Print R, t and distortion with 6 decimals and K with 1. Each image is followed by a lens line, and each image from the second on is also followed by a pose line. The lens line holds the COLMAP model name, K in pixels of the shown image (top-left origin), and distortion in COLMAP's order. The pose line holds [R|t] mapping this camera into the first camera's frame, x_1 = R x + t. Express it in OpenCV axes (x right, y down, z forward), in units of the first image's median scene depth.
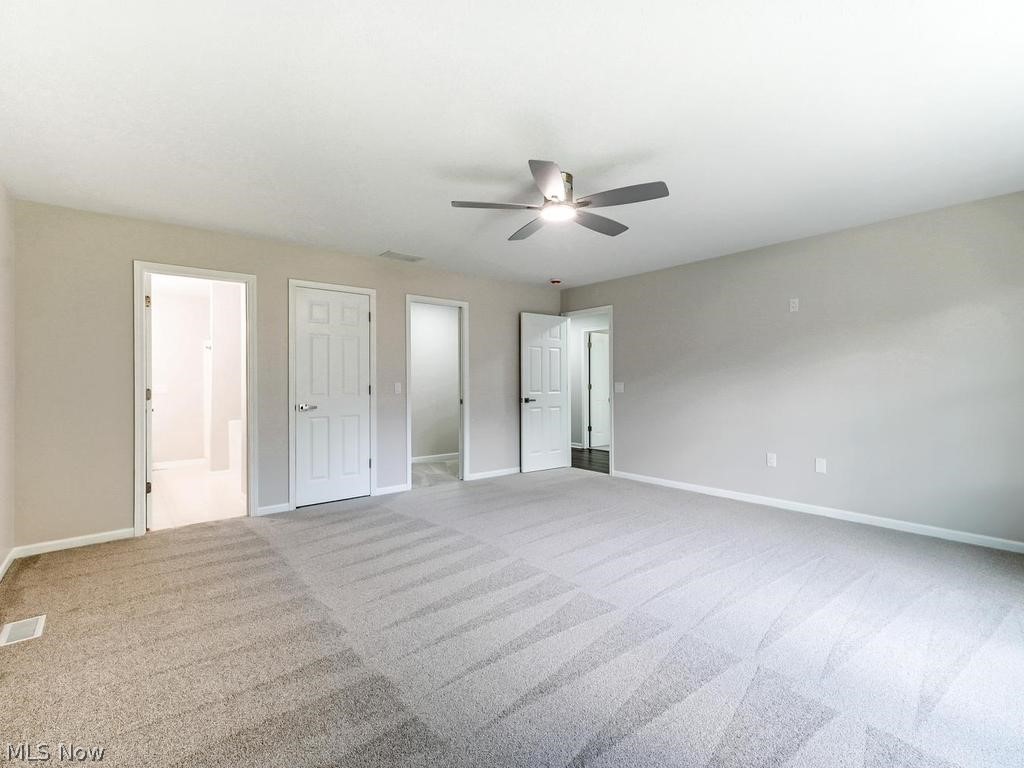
lens RADIAL K [[417.7, 0, 454.1], [0, 417.7, 382.1], [0, 0, 1]] dist [0.001414, 0.000135]
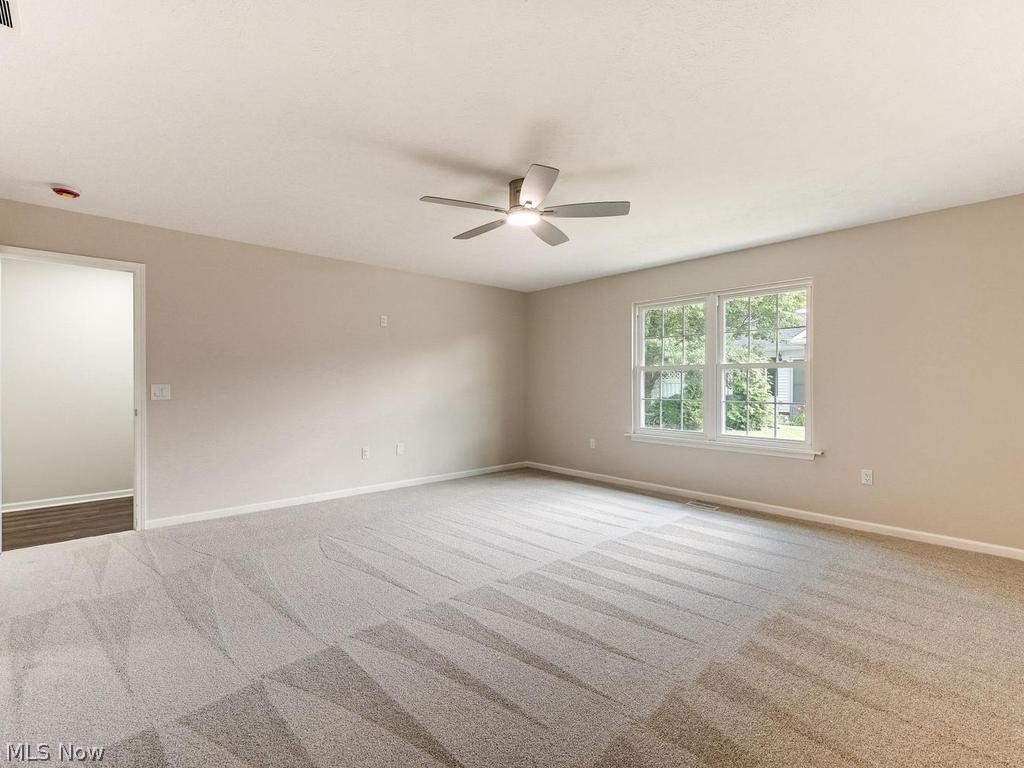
lens RADIAL K [[476.8, 0, 515.0], [0, 476.8, 388.3], [0, 0, 1]] dist [0.006861, 0.000355]
pose [[-0.060731, -0.004332, 0.998145, -0.657929], [0.000723, 0.999990, 0.004384, 0.006207], [-0.998154, 0.000988, -0.060727, 0.786849]]
